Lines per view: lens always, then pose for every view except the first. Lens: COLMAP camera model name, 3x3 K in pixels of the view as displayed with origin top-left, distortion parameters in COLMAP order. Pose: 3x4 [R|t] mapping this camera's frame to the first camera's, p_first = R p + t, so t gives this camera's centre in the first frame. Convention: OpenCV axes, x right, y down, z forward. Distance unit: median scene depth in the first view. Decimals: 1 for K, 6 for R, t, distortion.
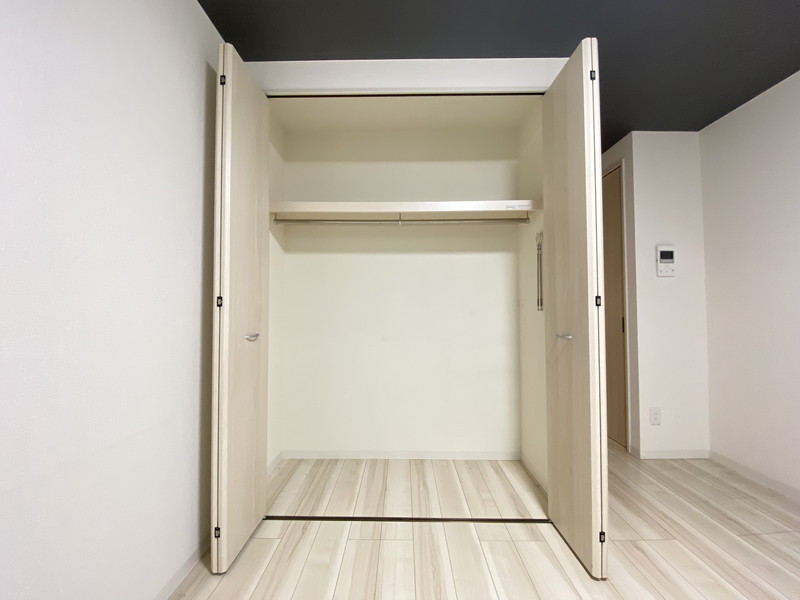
lens RADIAL K [[325.7, 0, 400.0], [0, 325.7, 300.0], [0, 0, 1]] dist [0.020633, -0.021061]
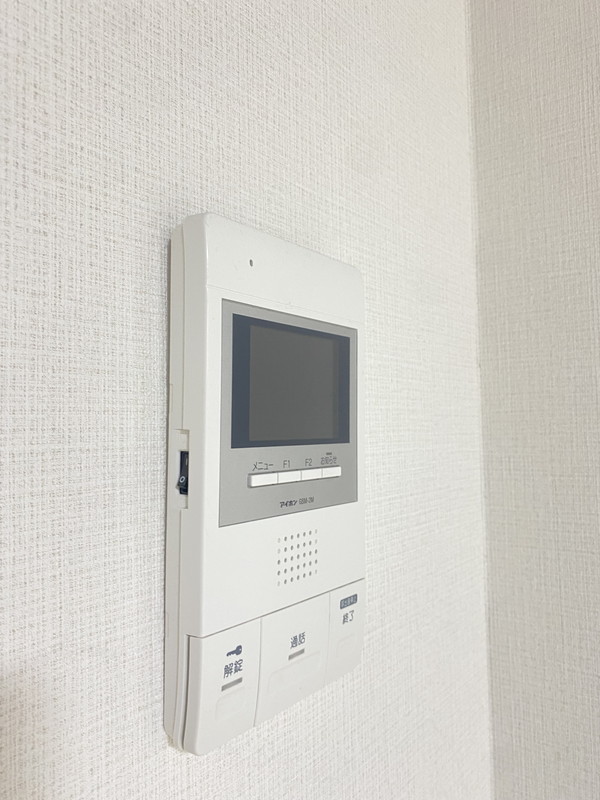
lens RADIAL K [[617.6, 0, 300.0], [0, 617.6, 400.0], [0, 0, 1]] dist [-0.000477, -0.000100]
pose [[0.590329, 0.032422, 0.806511, 0.727960], [-0.032889, 0.999329, -0.016101, -0.134424], [-0.806492, -0.017021, 0.591000, 0.941910]]
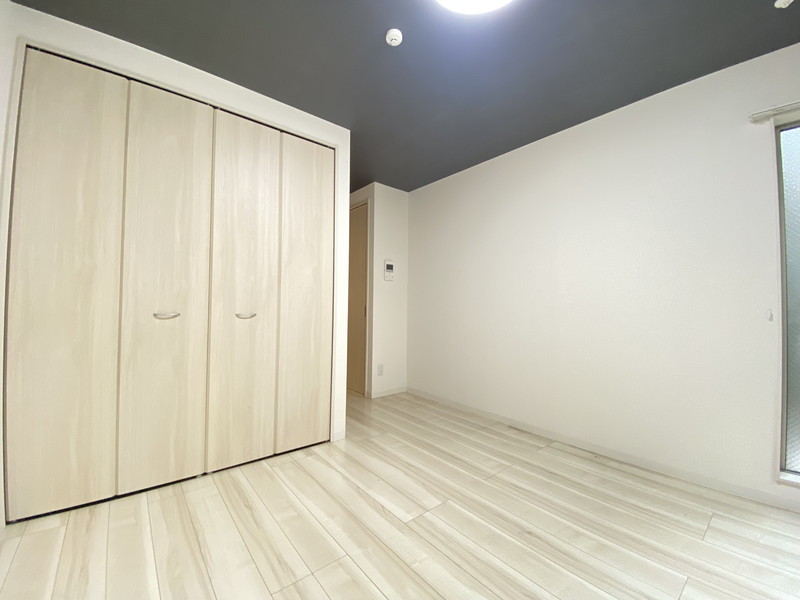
lens RADIAL K [[325.7, 0, 400.0], [0, 325.7, 300.0], [0, 0, 1]] dist [0.020633, -0.021061]
pose [[0.760292, 0.025113, 0.649096, -0.174735], [-0.035319, 0.999372, 0.002704, 0.016937], [-0.648620, -0.024981, 0.760702, -0.247989]]
